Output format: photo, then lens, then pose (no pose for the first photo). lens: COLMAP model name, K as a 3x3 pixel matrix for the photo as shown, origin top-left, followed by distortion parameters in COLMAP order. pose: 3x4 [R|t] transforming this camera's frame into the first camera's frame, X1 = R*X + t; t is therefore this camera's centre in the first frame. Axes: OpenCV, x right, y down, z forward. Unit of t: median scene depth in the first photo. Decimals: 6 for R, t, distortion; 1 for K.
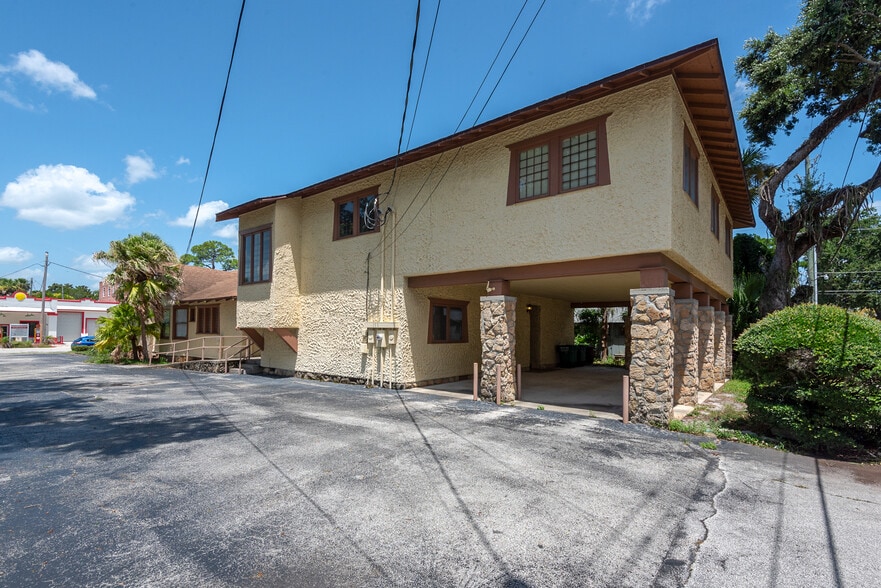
lens RADIAL K [[423.3, 0, 443.9], [0, 423.3, 319.0], [0, 0, 1]] dist [0.027560, -0.016667]
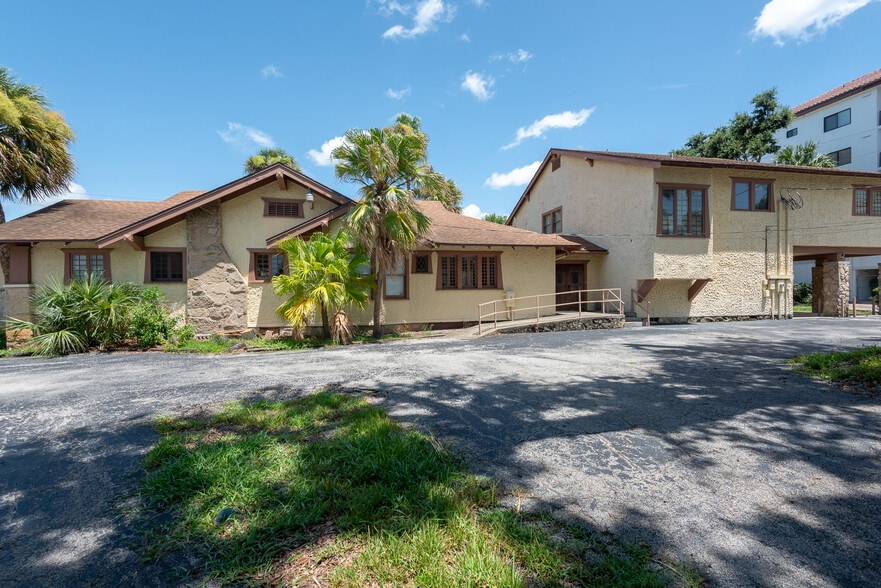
lens RADIAL K [[397.2, 0, 446.9], [0, 397.2, 296.3], [0, 0, 1]] dist [0.027429, -0.015564]
pose [[0.628693, -0.022734, 0.777321, -1.982984], [-0.002953, 0.999496, 0.031621, 0.041120], [-0.777648, -0.022175, 0.628309, 1.028119]]
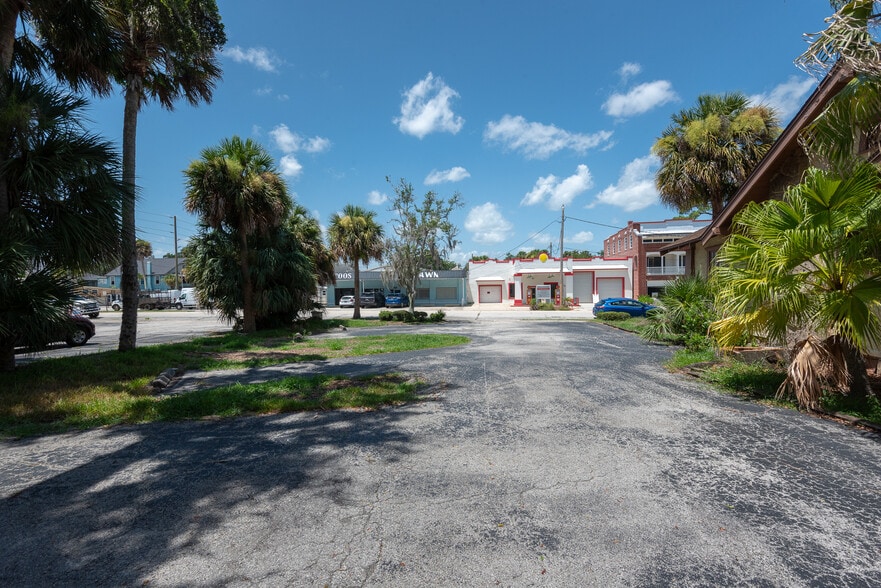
lens RADIAL K [[408.6, 0, 428.5], [0, 408.6, 292.7], [0, 0, 1]] dist [-0.000385, -0.000171]
pose [[0.489826, -0.010864, -0.871753, -1.210649], [0.038931, 0.999197, 0.009423, 0.038901], [0.870951, -0.038554, 0.489856, 1.237269]]
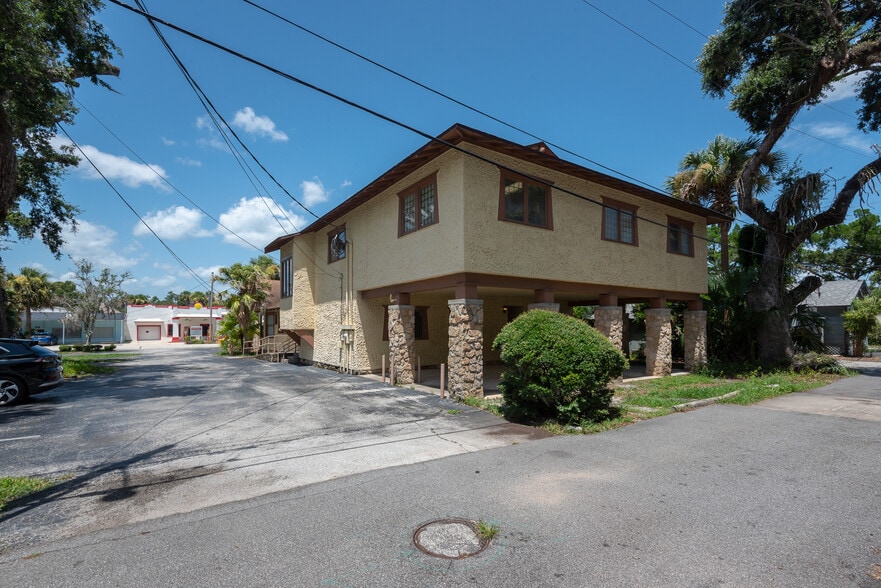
lens RADIAL K [[414.9, 0, 453.4], [0, 414.9, 315.8], [0, 0, 1]] dist [0.001934, -0.000221]
pose [[0.963751, -0.020692, -0.265999, 0.532149], [0.021089, 0.999777, -0.001364, -0.012178], [0.265968, -0.004295, 0.963972, -0.180200]]
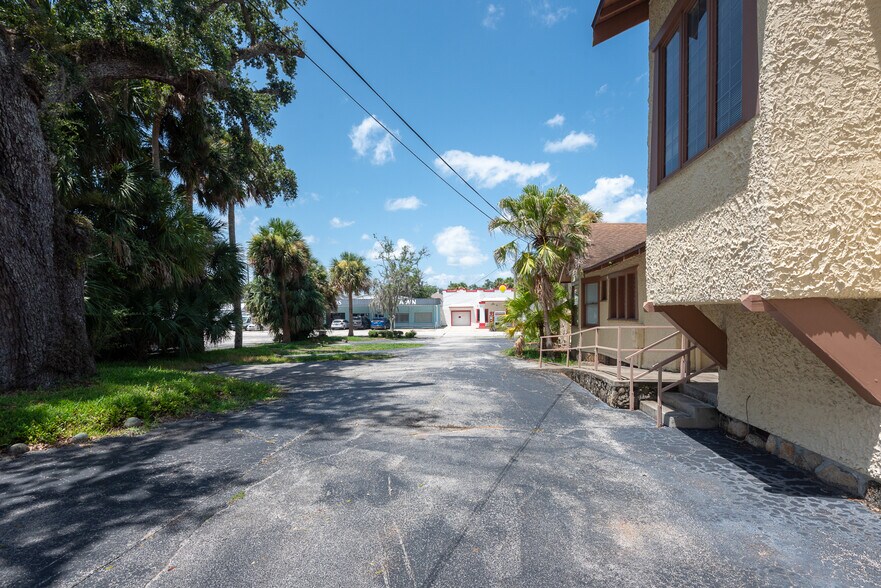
lens RADIAL K [[423.3, 0, 443.9], [0, 423.3, 319.0], [0, 0, 1]] dist [0.027560, -0.016667]
pose [[0.550804, -0.005139, -0.834619, -0.348498], [0.036454, 0.999175, 0.017905, 0.024483], [0.833838, -0.040288, 0.550537, 0.830475]]
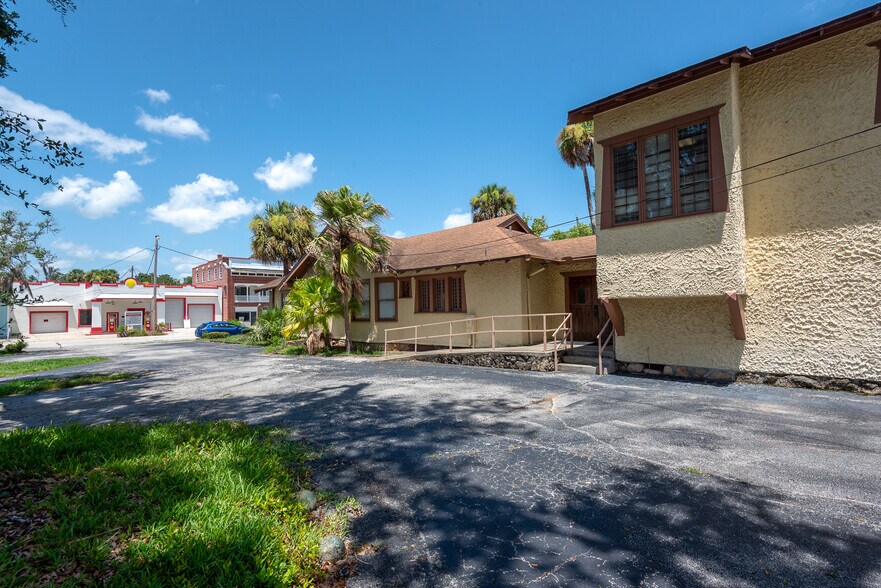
lens RADIAL K [[397.2, 0, 446.9], [0, 397.2, 296.3], [0, 0, 1]] dist [0.027429, -0.015564]
pose [[0.997460, -0.031320, -0.063971, -0.870228], [0.031092, 0.999506, -0.004562, 0.015319], [0.064082, 0.002562, 0.997941, 0.544165]]
